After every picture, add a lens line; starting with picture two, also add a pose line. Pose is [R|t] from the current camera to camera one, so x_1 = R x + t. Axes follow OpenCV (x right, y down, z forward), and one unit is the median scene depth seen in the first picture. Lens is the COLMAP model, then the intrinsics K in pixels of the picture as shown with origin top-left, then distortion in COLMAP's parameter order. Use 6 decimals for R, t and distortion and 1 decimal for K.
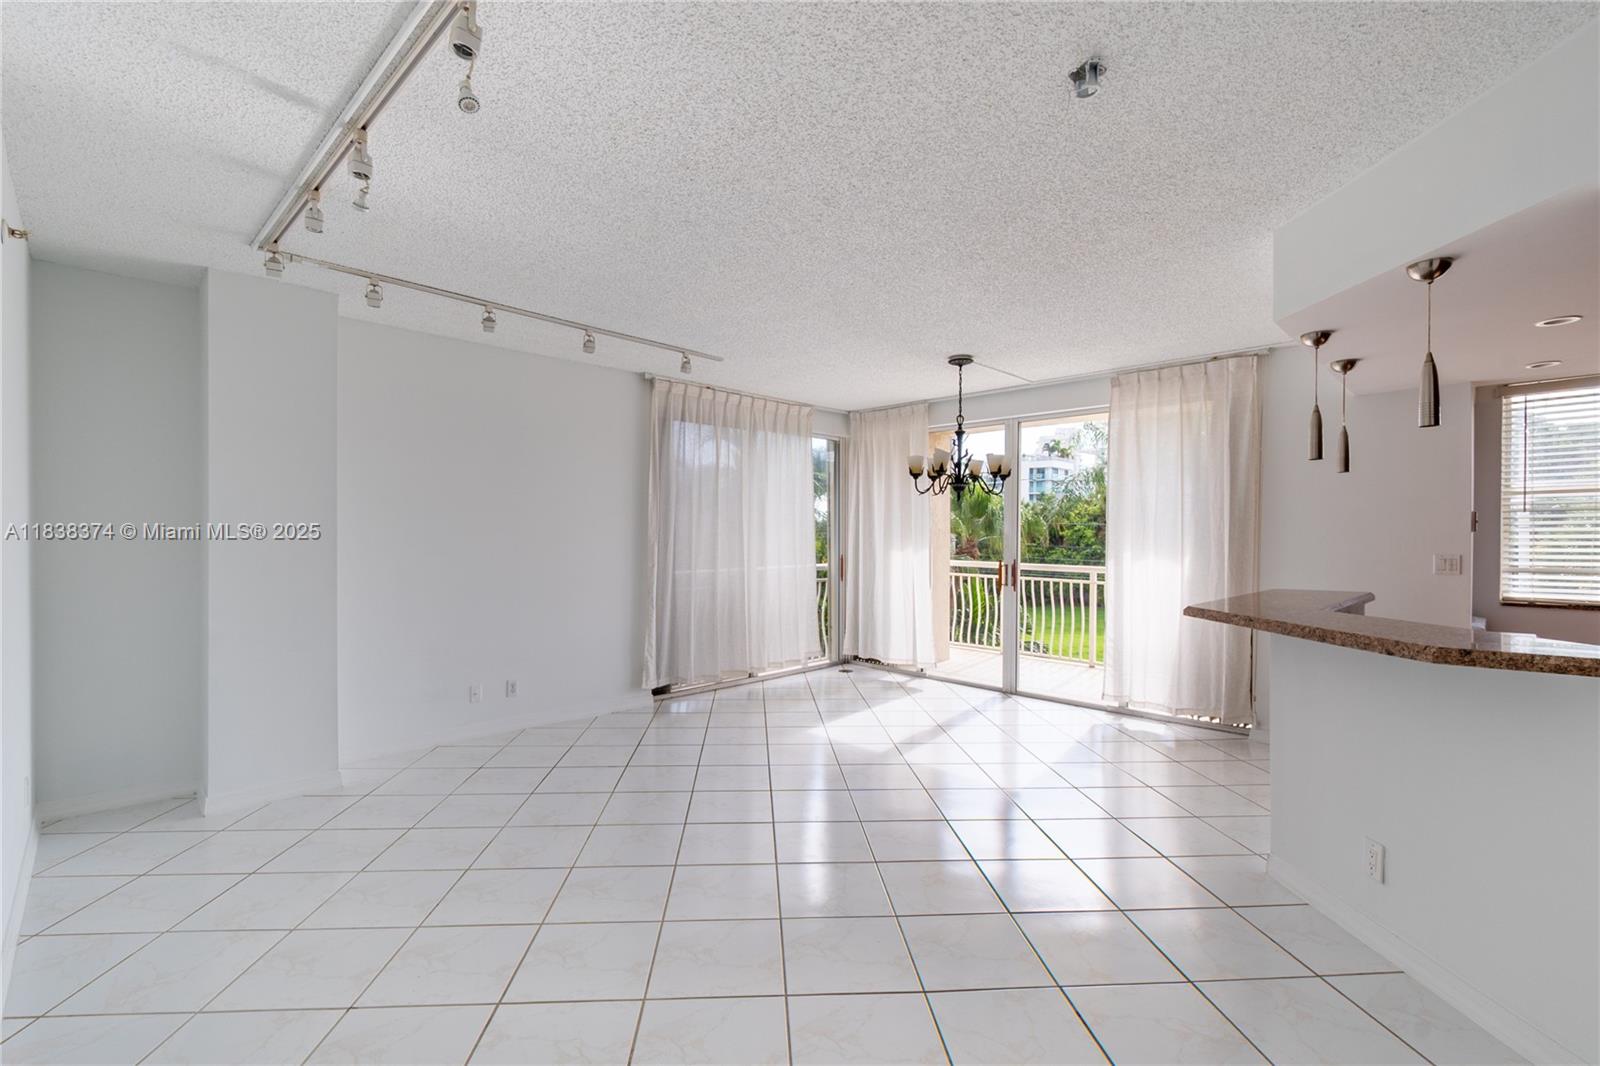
lens RADIAL K [[700.6, 0, 796.1], [0, 700.6, 541.5], [0, 0, 1]] dist [0.000789, 0.000105]
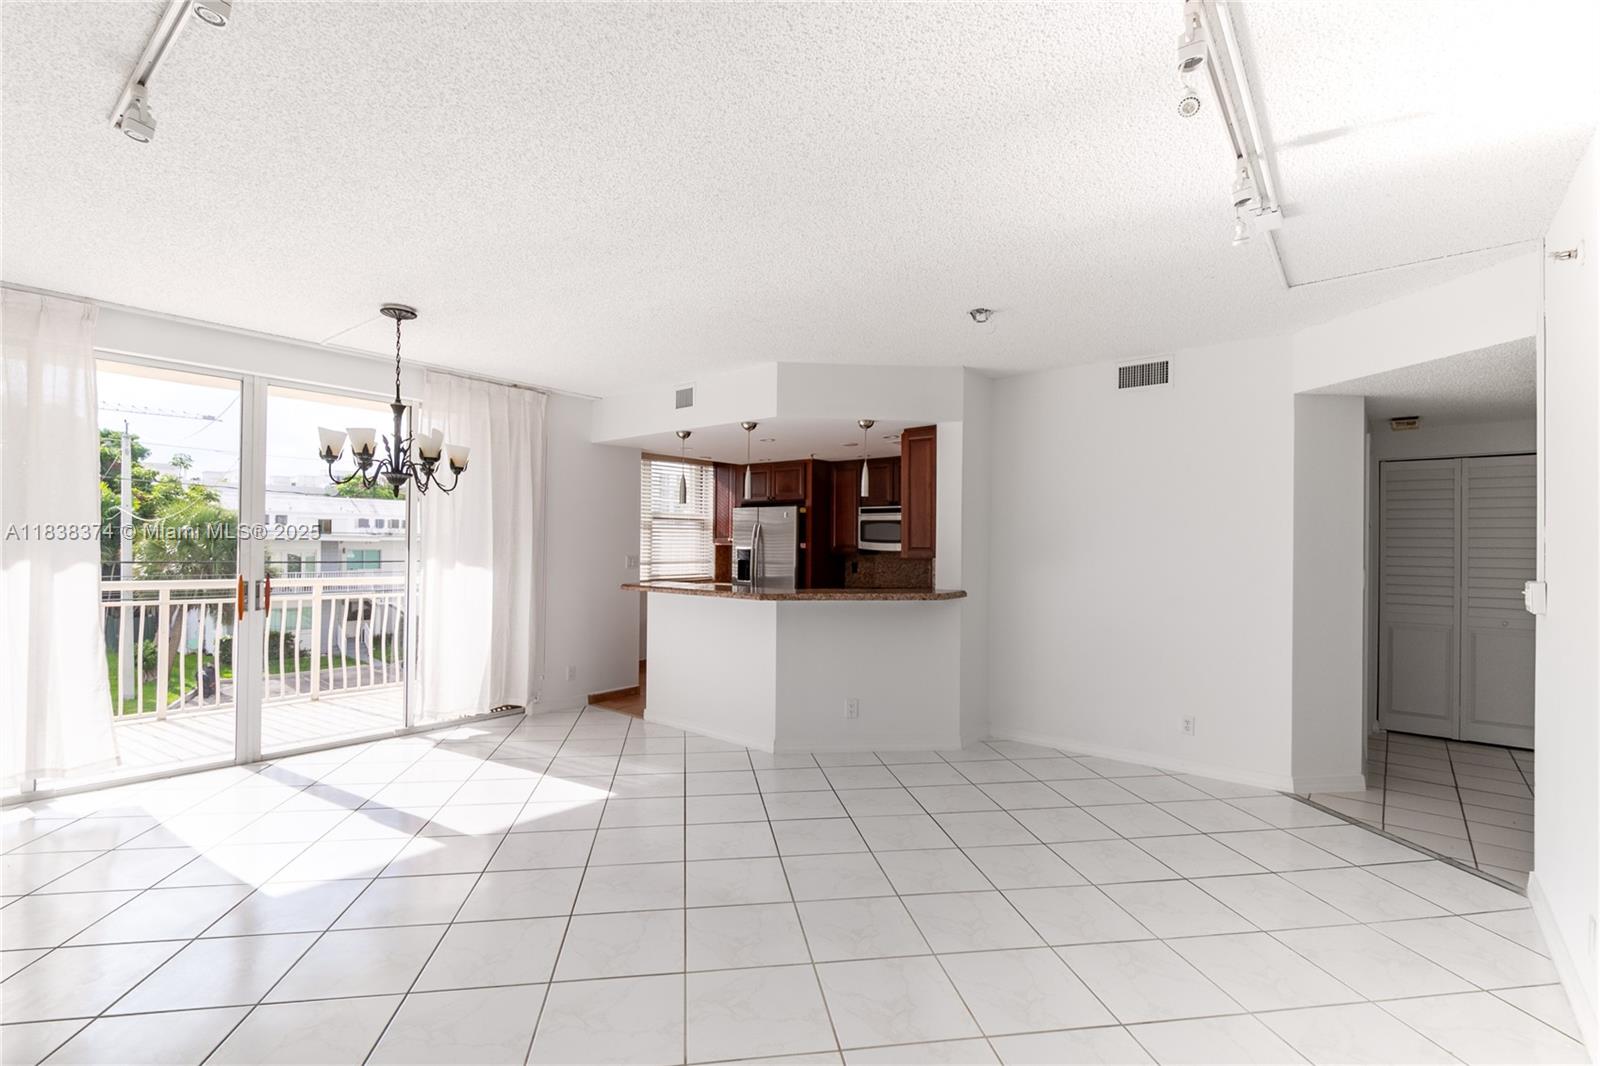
lens RADIAL K [[716.7, 0, 800.0], [0, 716.7, 533.0], [0, 0, 1]] dist [0.000694, 0.000075]
pose [[-0.079142, 0.010715, 0.996806, -0.505840], [-0.002702, 0.999936, -0.010963, -0.010731], [-0.996860, -0.003561, -0.079108, 0.544995]]
